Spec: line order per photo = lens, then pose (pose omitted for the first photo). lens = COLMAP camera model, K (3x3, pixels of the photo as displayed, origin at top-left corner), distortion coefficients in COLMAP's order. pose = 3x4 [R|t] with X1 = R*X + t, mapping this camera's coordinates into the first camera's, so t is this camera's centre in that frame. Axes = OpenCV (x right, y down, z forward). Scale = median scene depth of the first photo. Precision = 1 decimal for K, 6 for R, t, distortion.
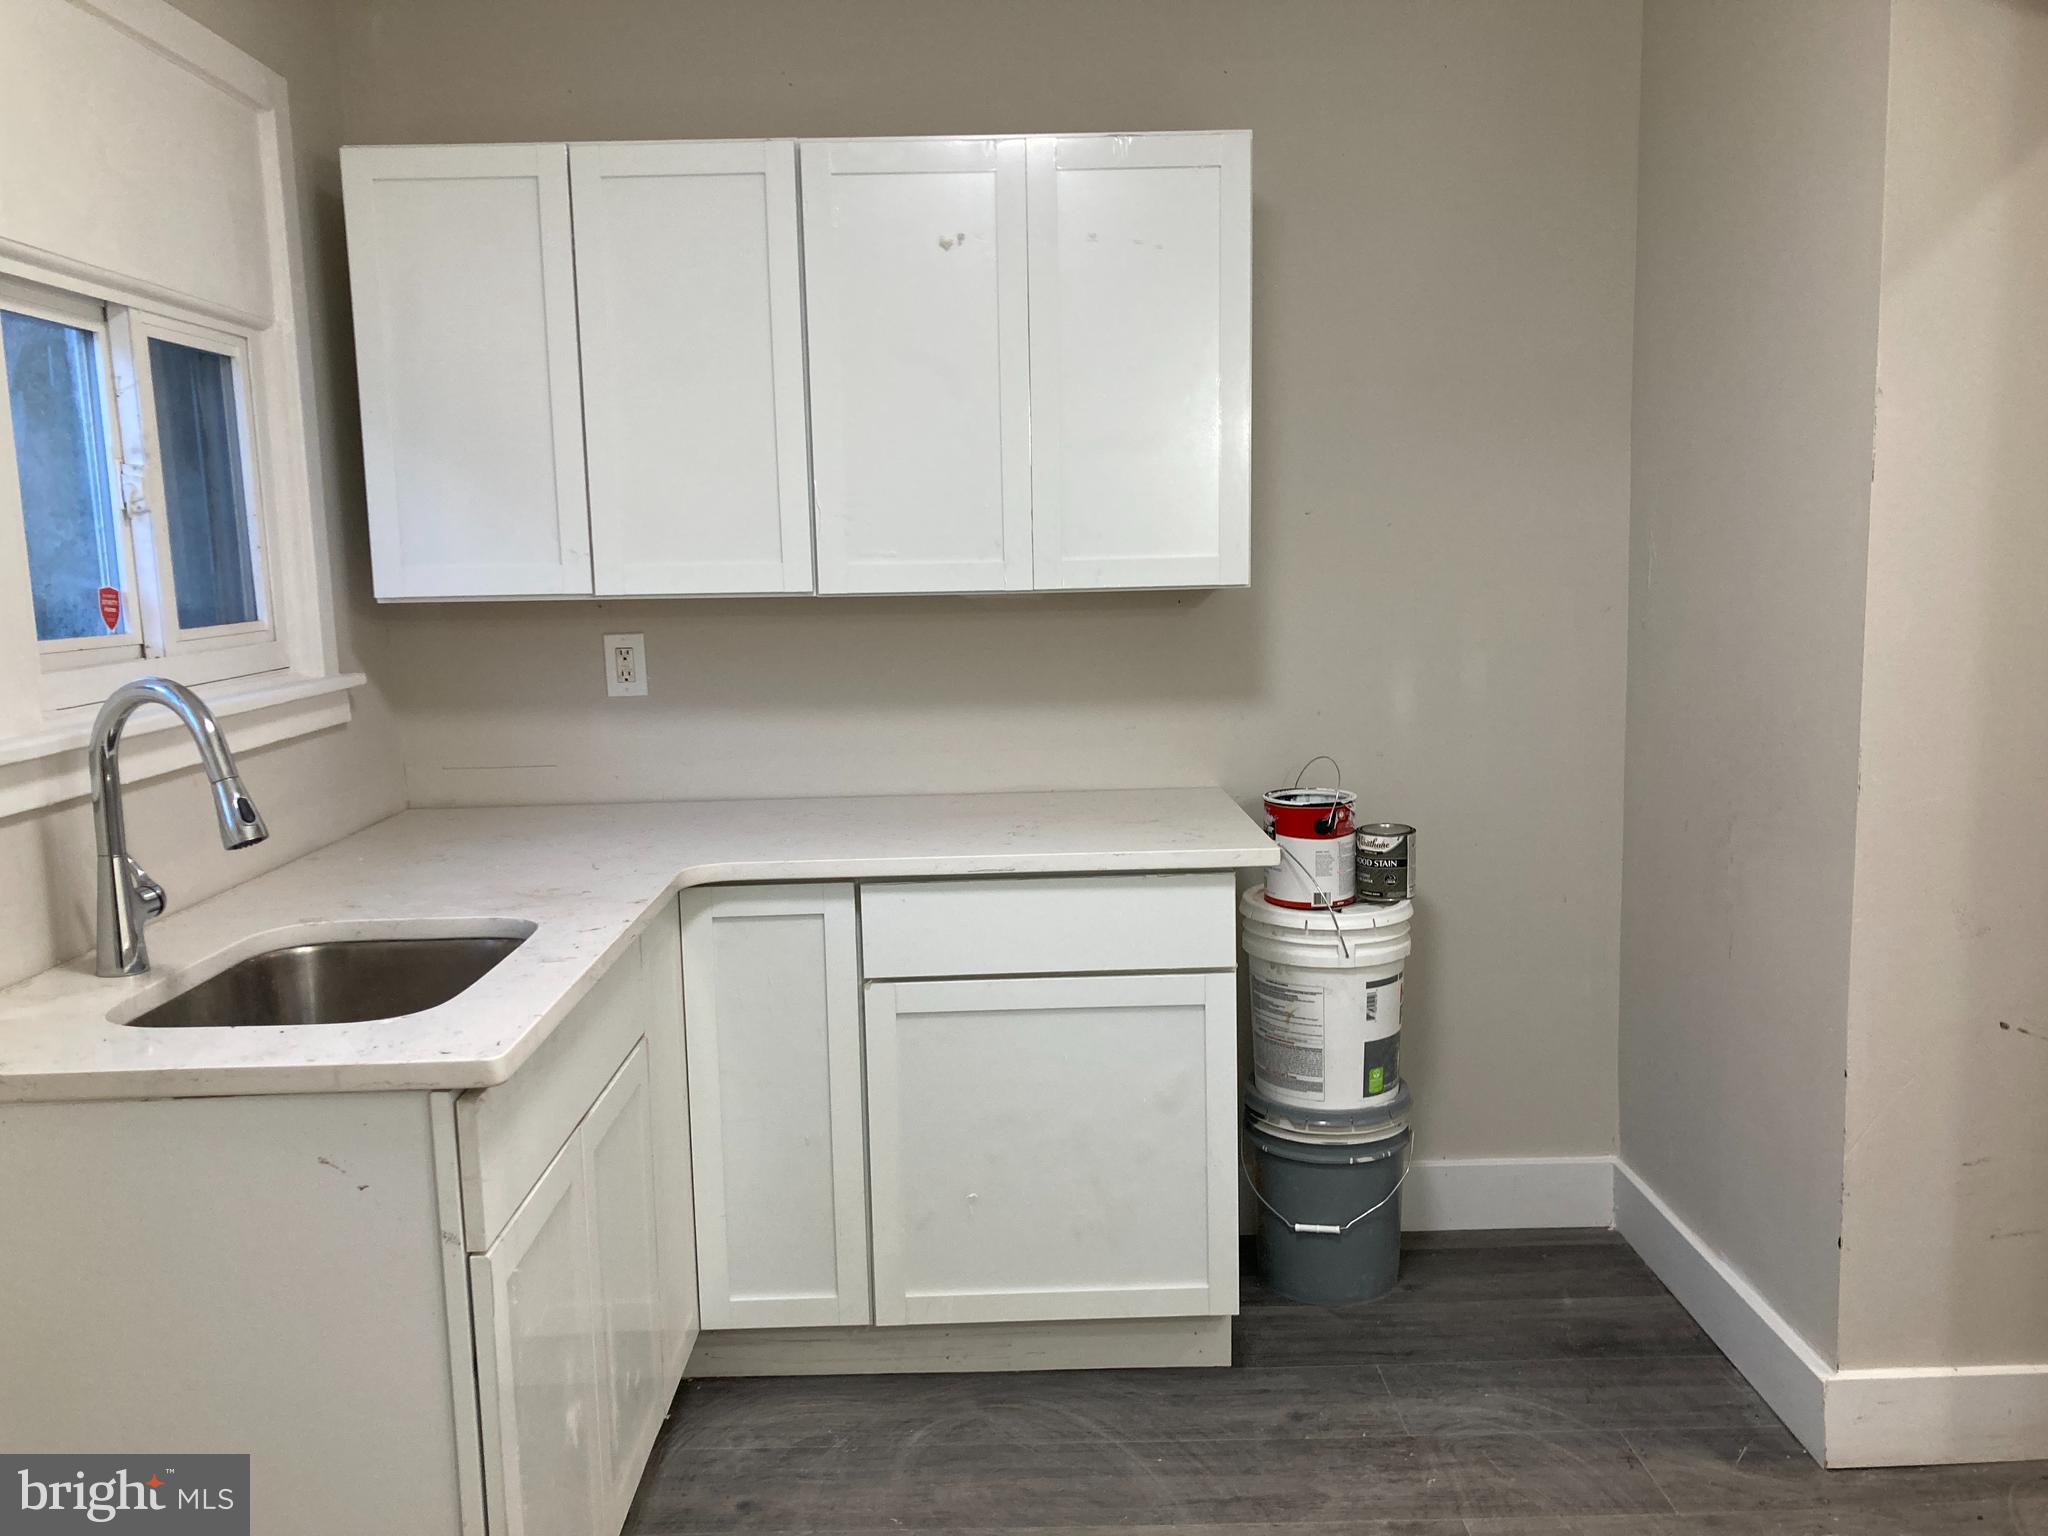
lens RADIAL K [[1673.6, 0, 1024.0], [0, 1673.6, 768.0], [0, 0, 1]] dist [0.018379, -0.007689]
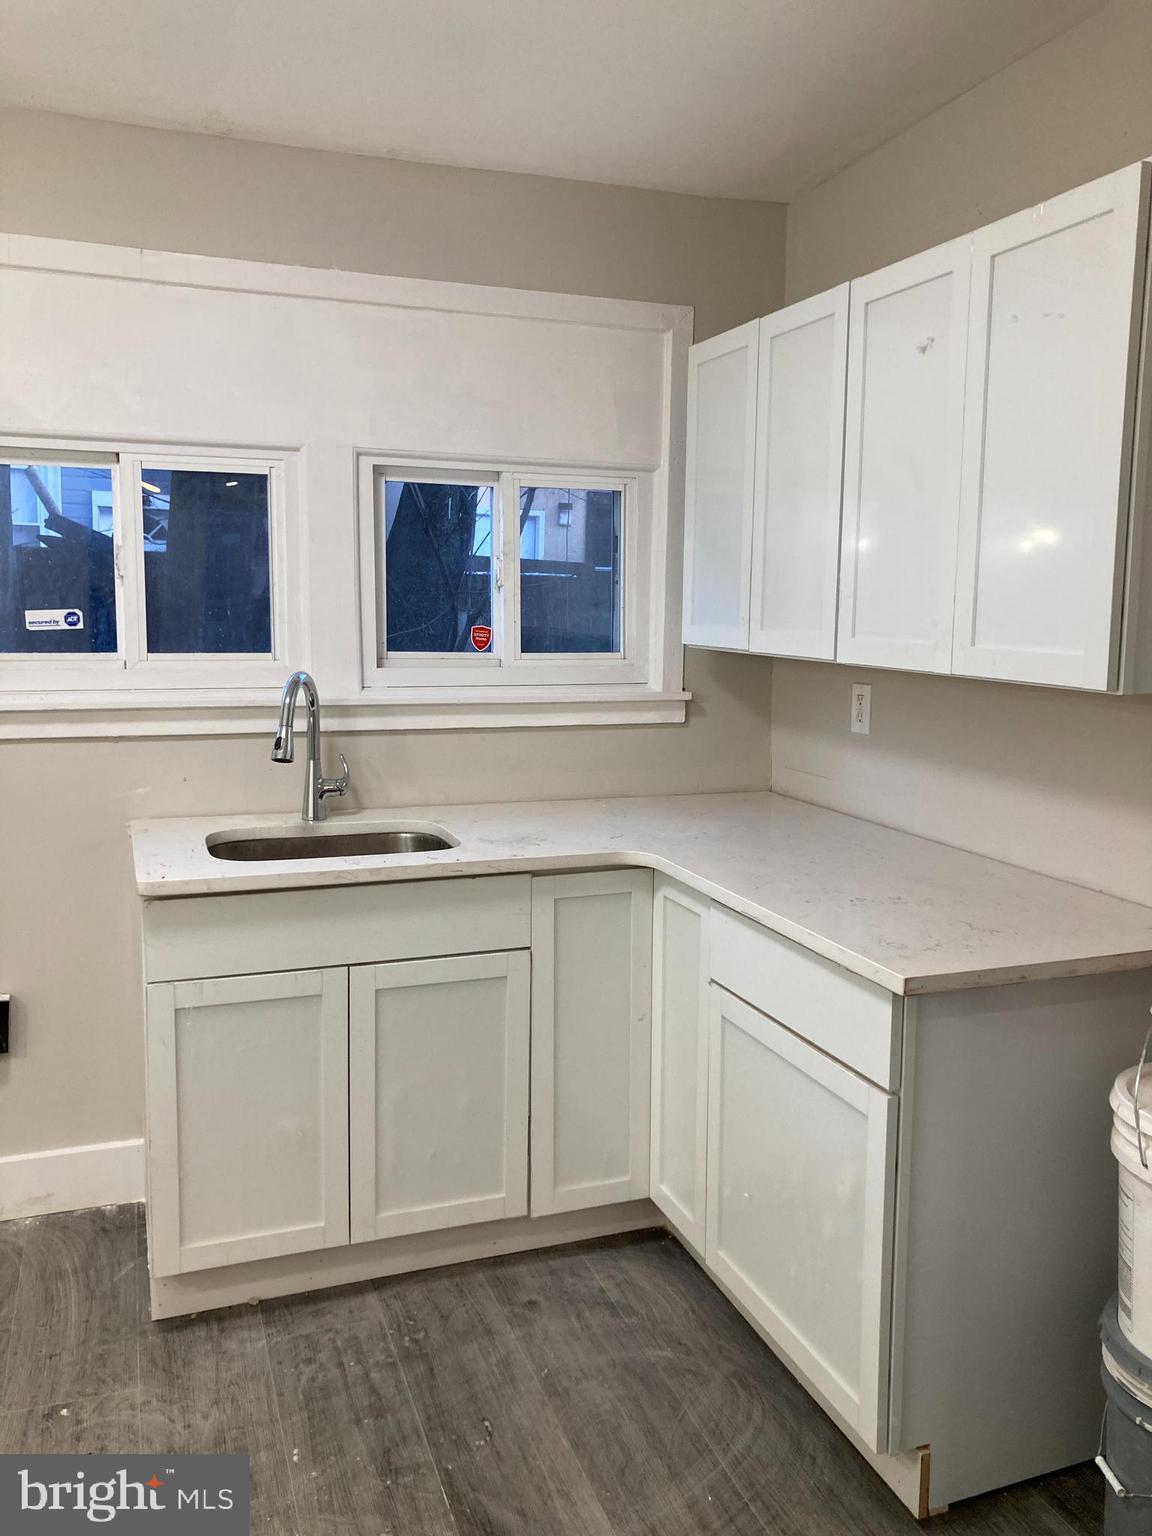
lens RADIAL K [[1255.2, 0, 579.6], [0, 1255.2, 741.6], [0, 0, 1]] dist [0.018379, -0.007689]
pose [[0.339296, 0.137301, -0.930605, 0.669055], [-0.145053, 0.985095, 0.092454, -0.108981], [0.929429, 0.103618, 0.354155, 0.545026]]
